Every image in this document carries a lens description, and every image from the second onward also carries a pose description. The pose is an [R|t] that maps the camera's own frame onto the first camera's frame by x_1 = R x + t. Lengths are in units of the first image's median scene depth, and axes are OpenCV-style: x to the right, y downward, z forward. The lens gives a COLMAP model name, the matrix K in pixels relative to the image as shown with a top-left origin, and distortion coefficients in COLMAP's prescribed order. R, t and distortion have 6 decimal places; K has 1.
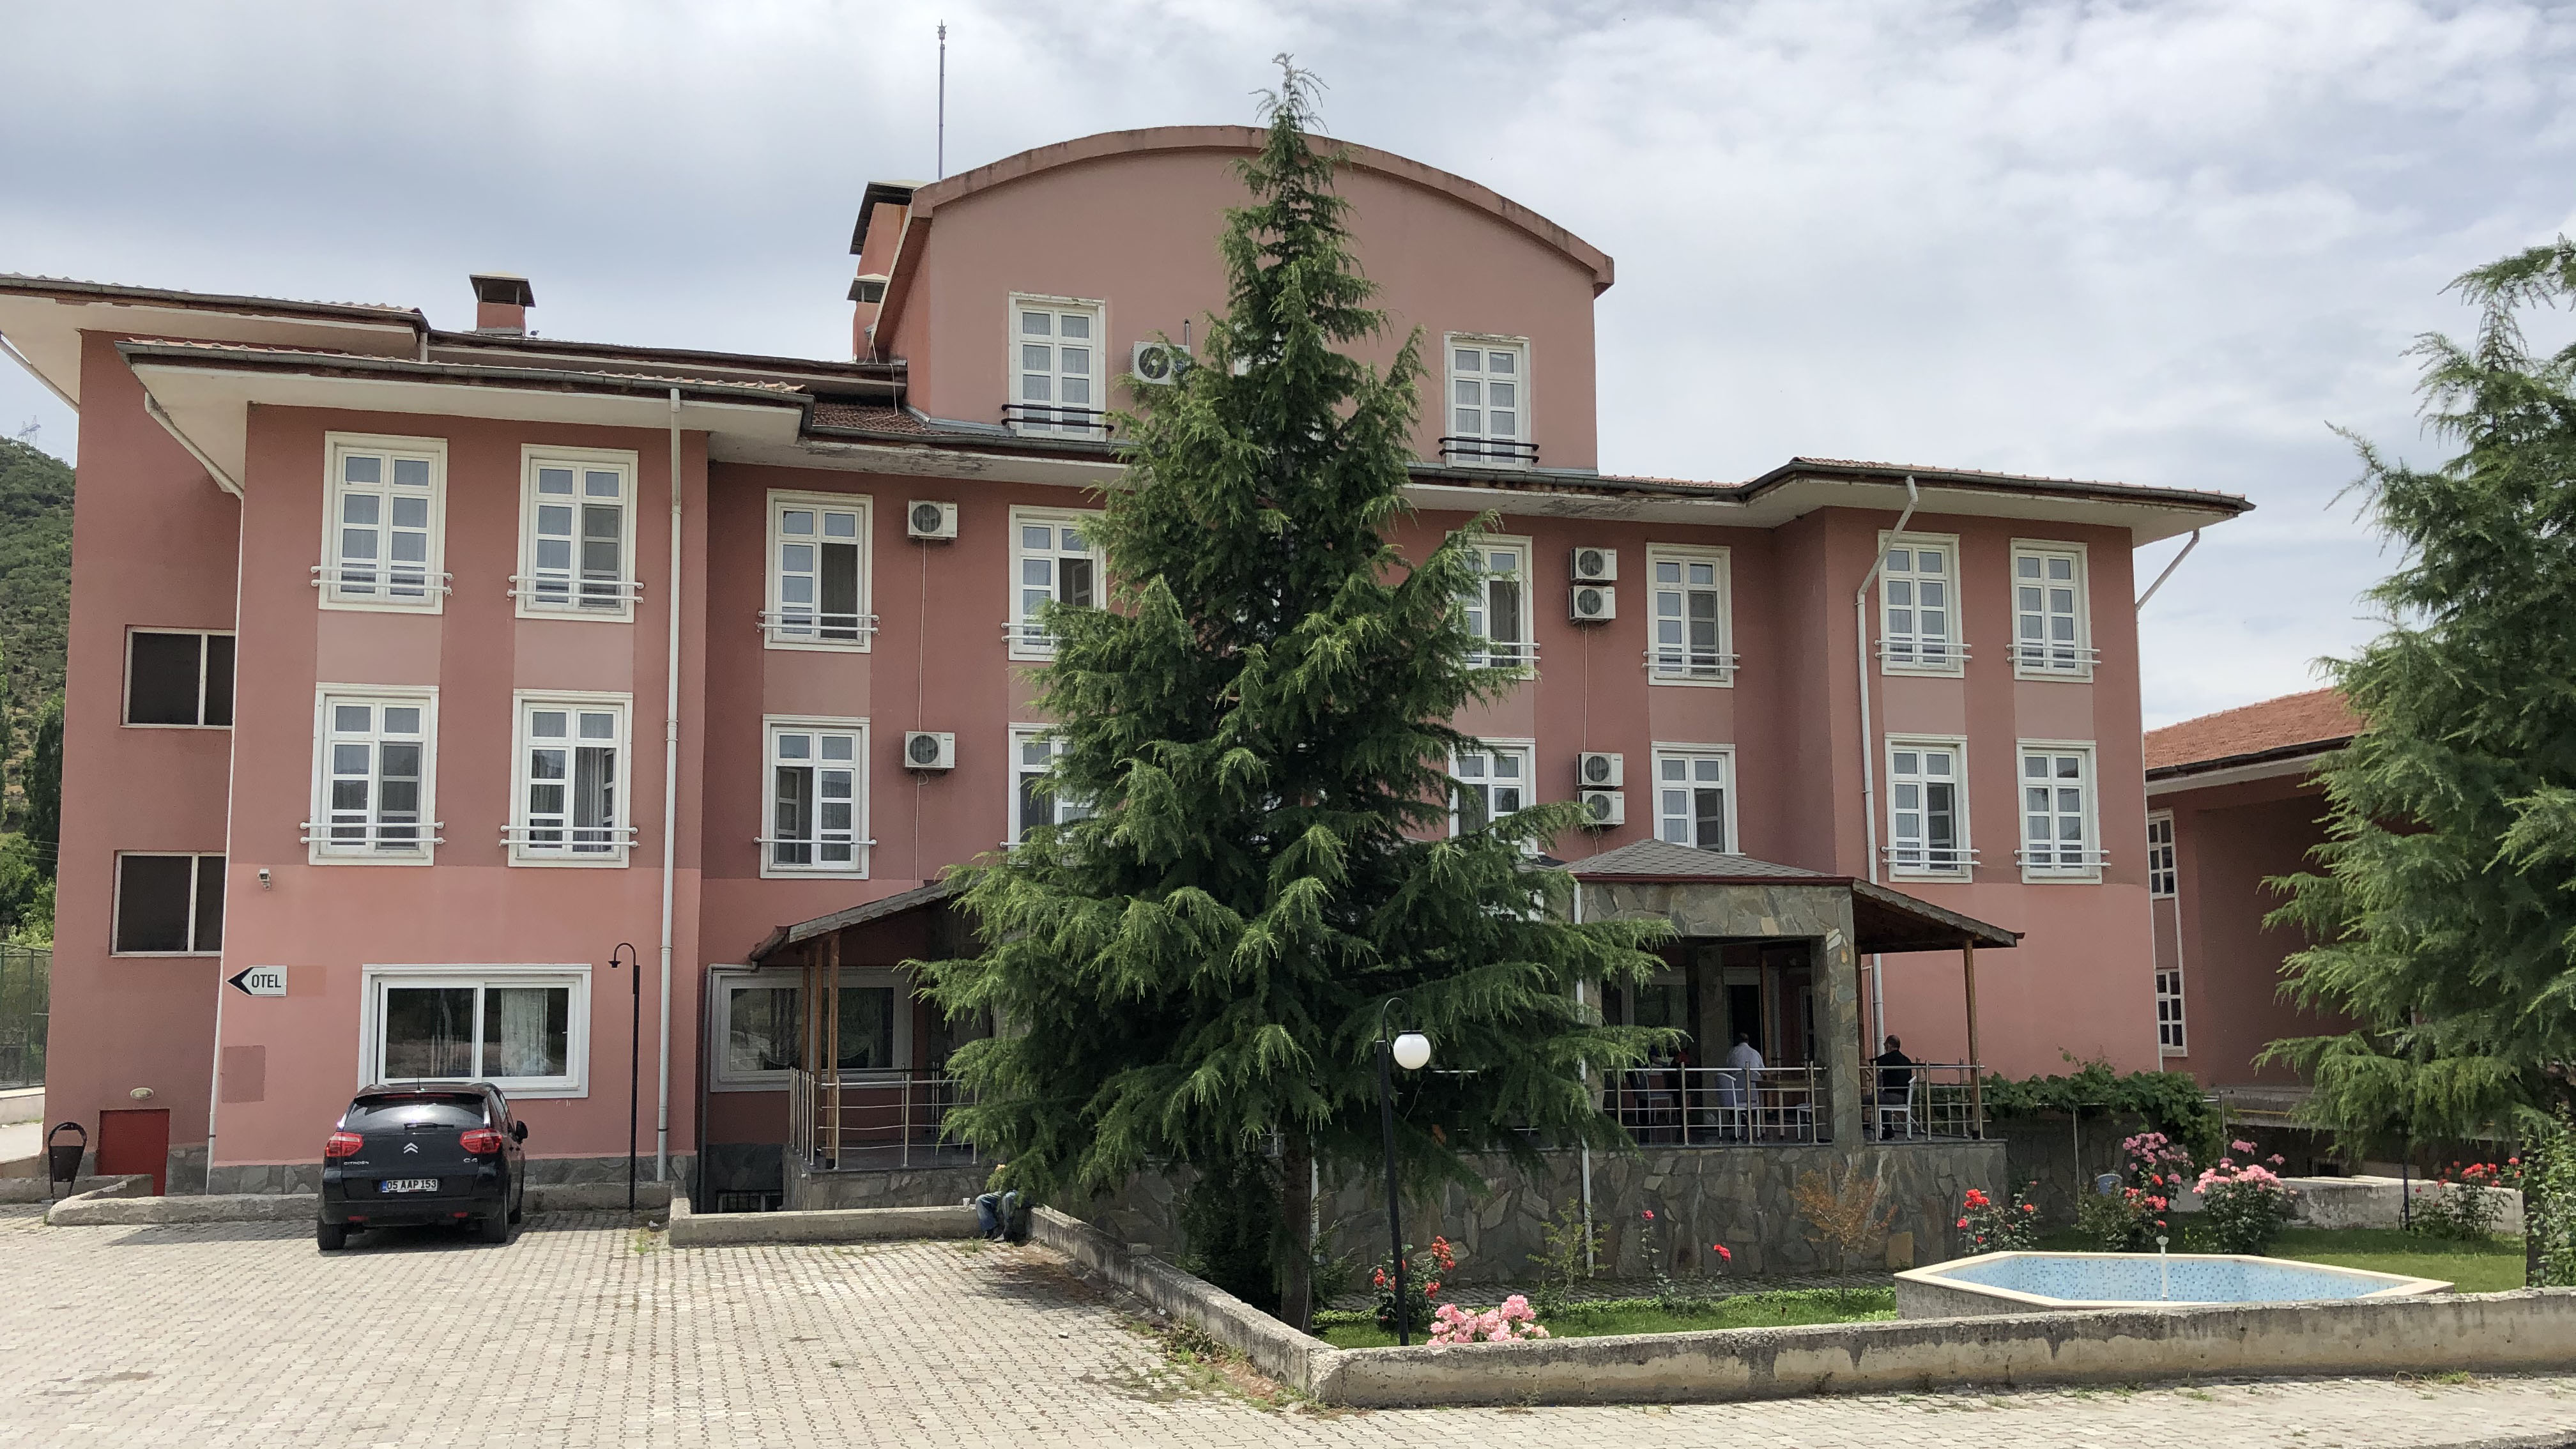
lens RADIAL K [[2120.6, 0, 1288.0], [0, 2120.6, 724.5], [0, 0, 1]] dist [0.042436, -0.006965]
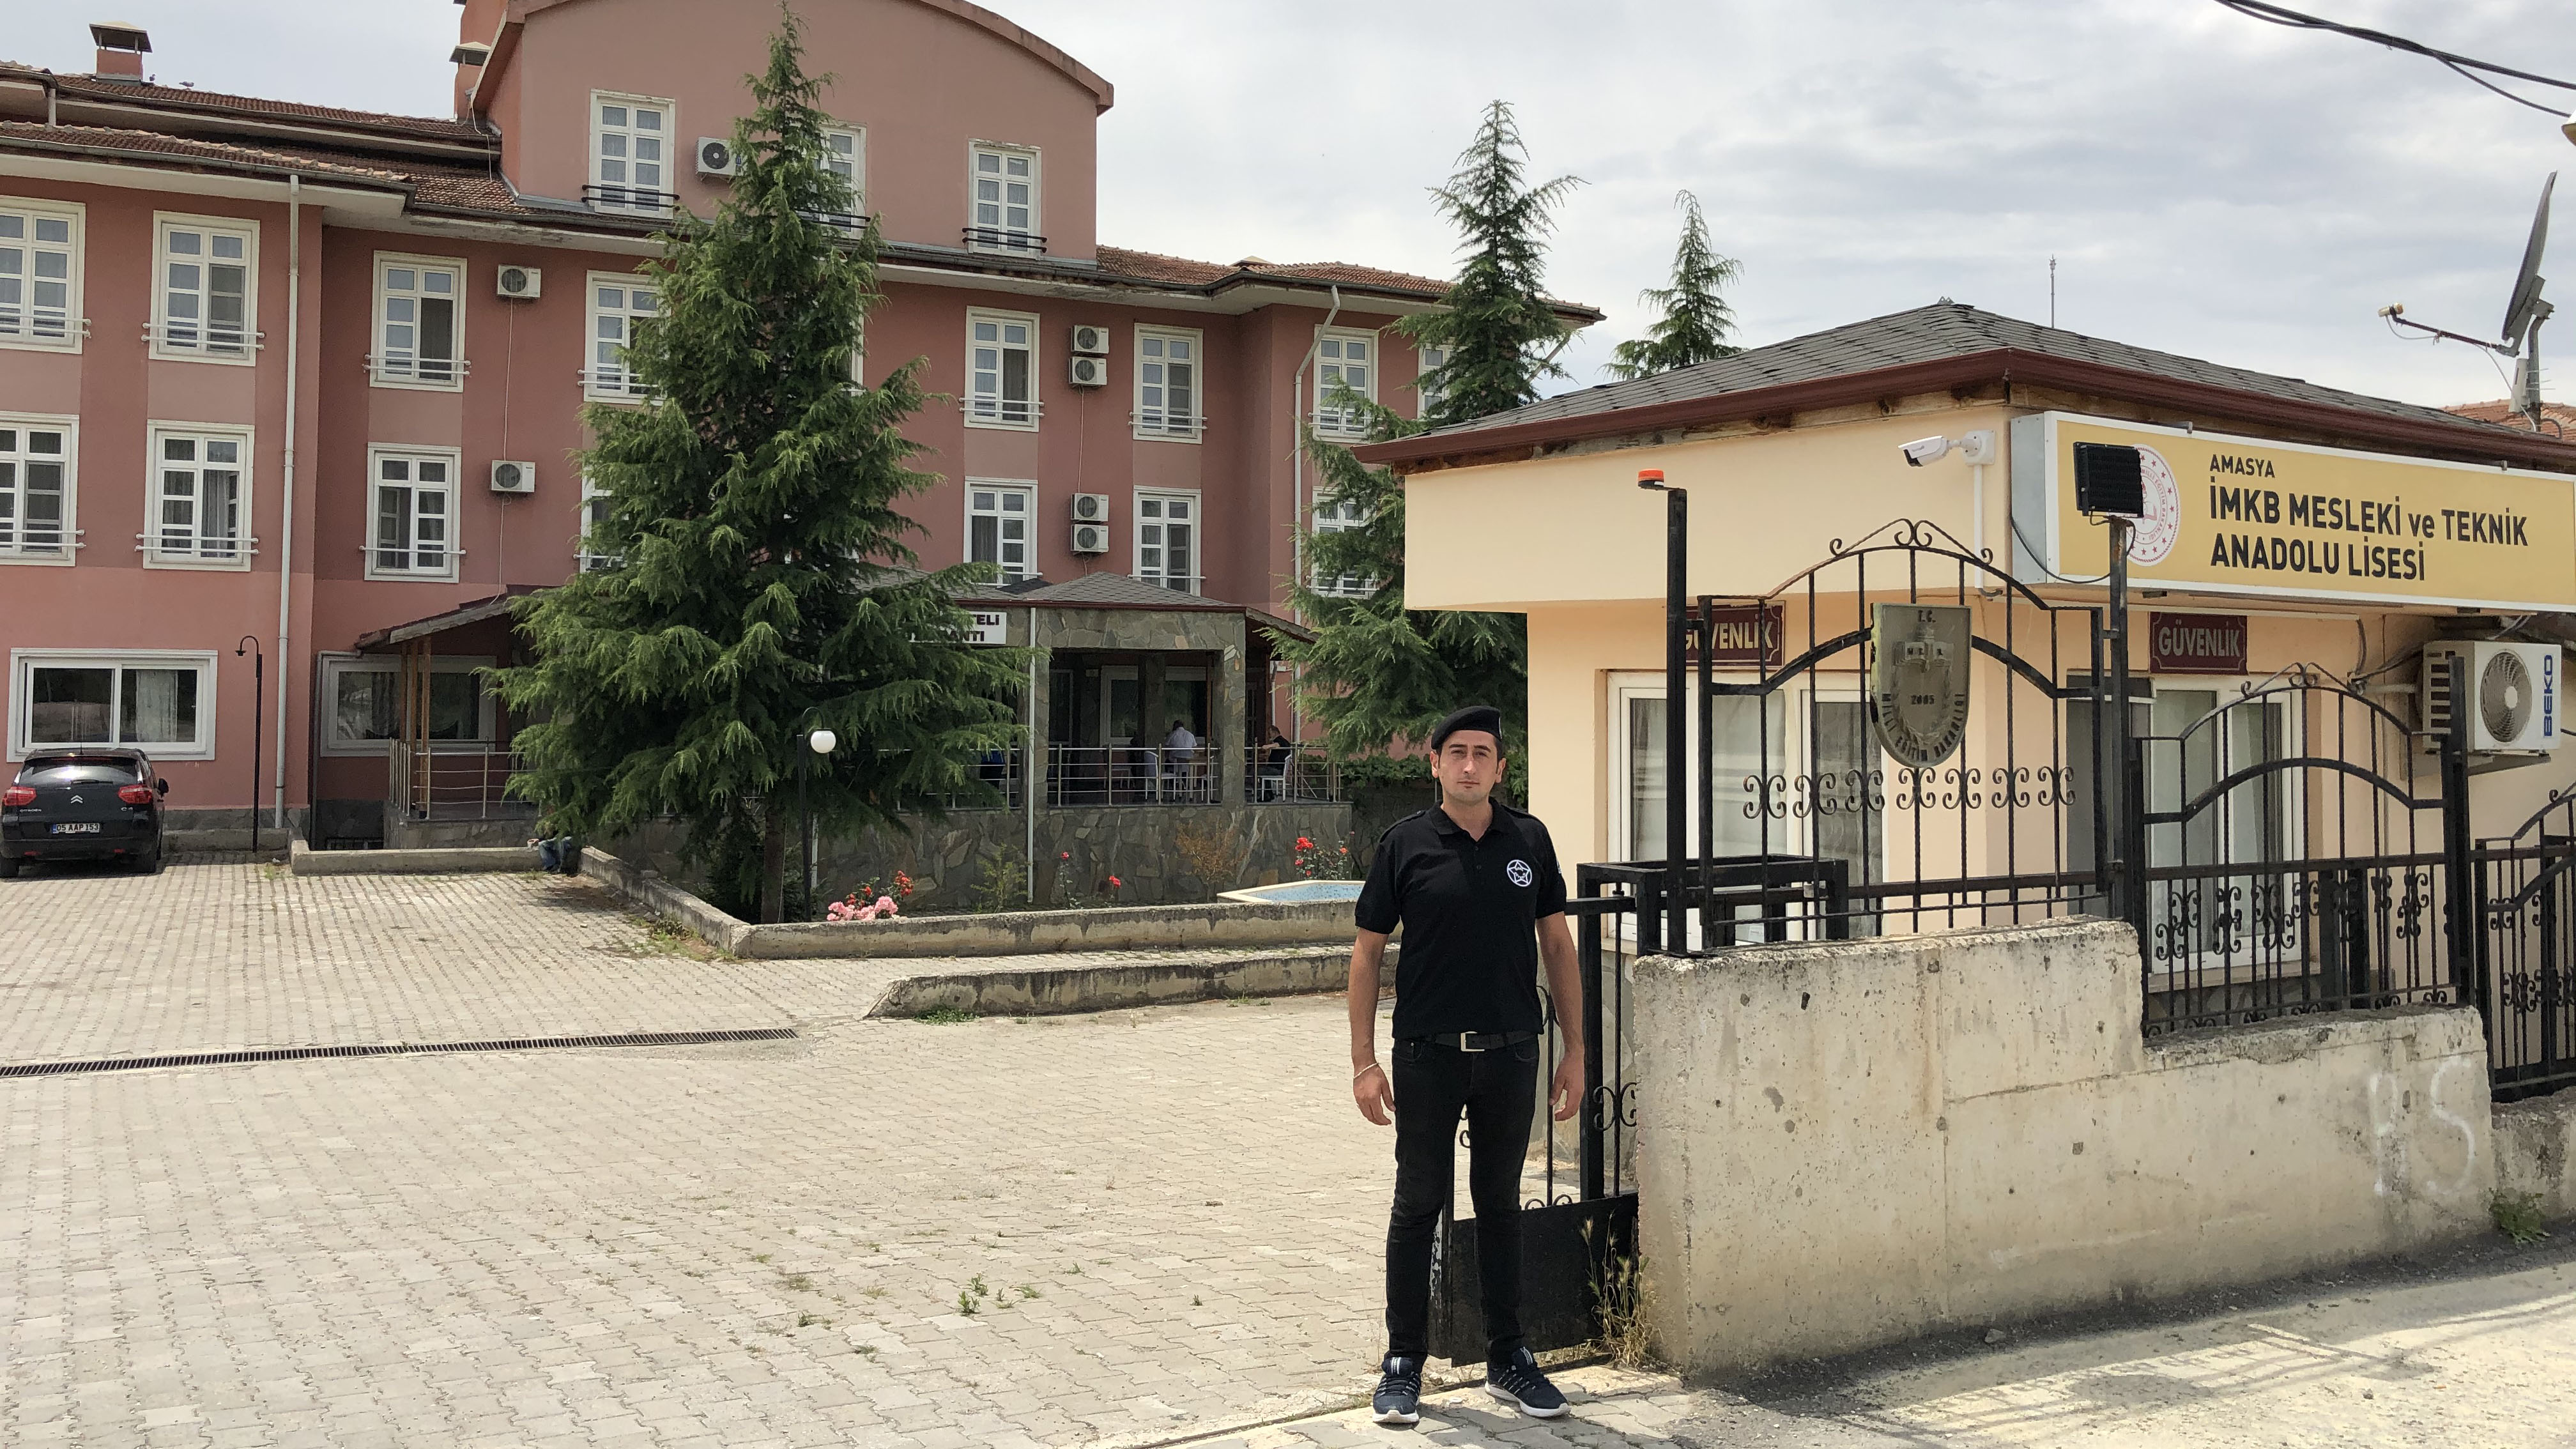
lens RADIAL K [[2107.3, 0, 1289.1], [0, 2107.3, 589.4], [0, 0, 1]] dist [-0.003818, -0.003257]
pose [[0.984493, 0.025753, 0.173524, 0.065274], [-0.040974, 0.995563, 0.084713, -0.050842], [-0.170573, -0.090509, 0.981179, -0.280095]]
